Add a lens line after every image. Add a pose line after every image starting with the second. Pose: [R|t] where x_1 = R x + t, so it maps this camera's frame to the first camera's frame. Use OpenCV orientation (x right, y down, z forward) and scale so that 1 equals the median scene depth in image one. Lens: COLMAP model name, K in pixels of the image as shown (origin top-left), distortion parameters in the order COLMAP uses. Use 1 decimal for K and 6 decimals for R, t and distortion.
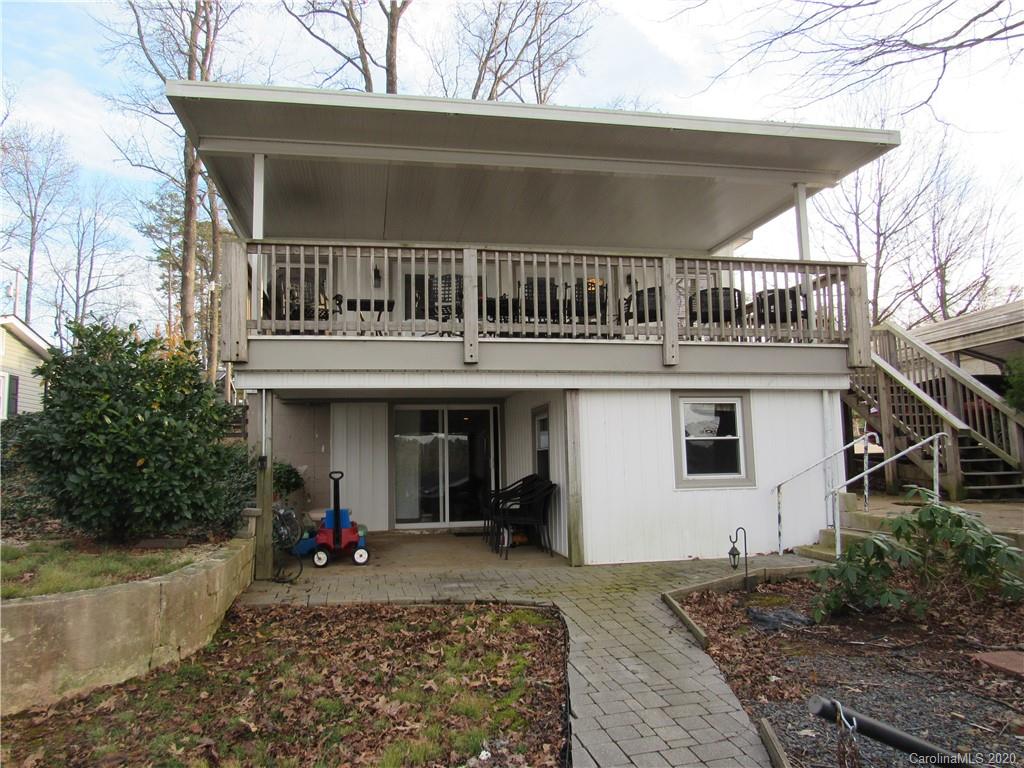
lens RADIAL K [[742.4, 0, 508.3], [0, 742.4, 384.6], [0, 0, 1]] dist [-0.024530, 0.006399]
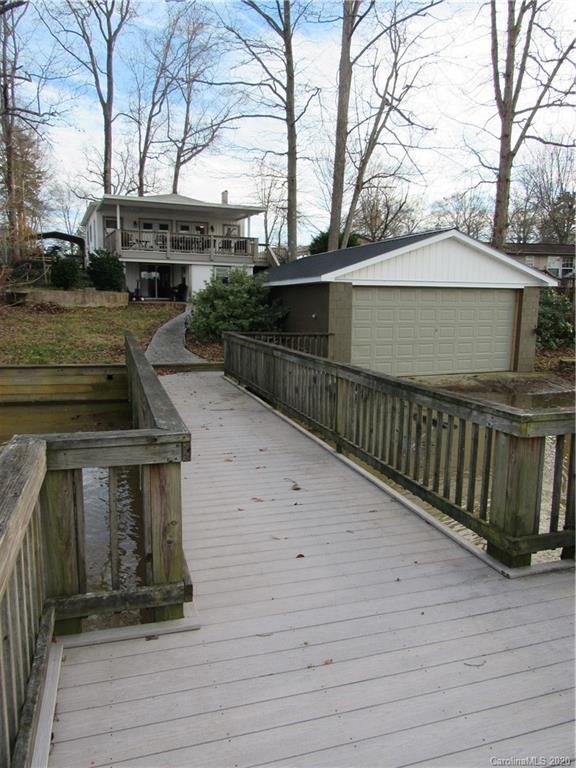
lens RADIAL K [[556.8, 0, 287.5], [0, 556.8, 381.9], [0, 0, 1]] dist [-0.024530, 0.006399]
pose [[0.975978, 0.007003, 0.217758, -0.050303], [-0.061259, 0.967982, 0.243431, -0.116103], [-0.209081, -0.250923, 0.945158, -1.824433]]
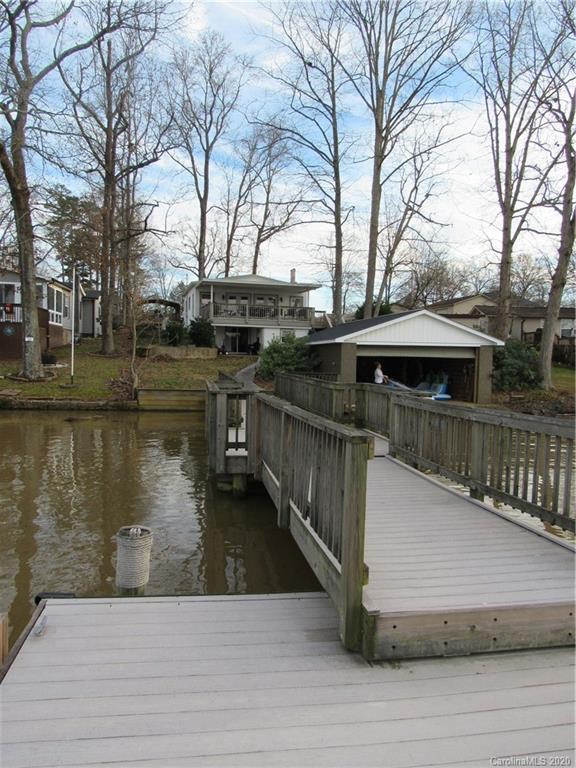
lens RADIAL K [[556.8, 0, 283.0], [0, 556.8, 382.7], [0, 0, 1]] dist [-0.024530, 0.006399]
pose [[0.996675, 0.040082, 0.070937, -0.040487], [-0.050736, 0.986545, 0.155419, -0.189589], [-0.063753, -0.158501, 0.985298, -2.560088]]
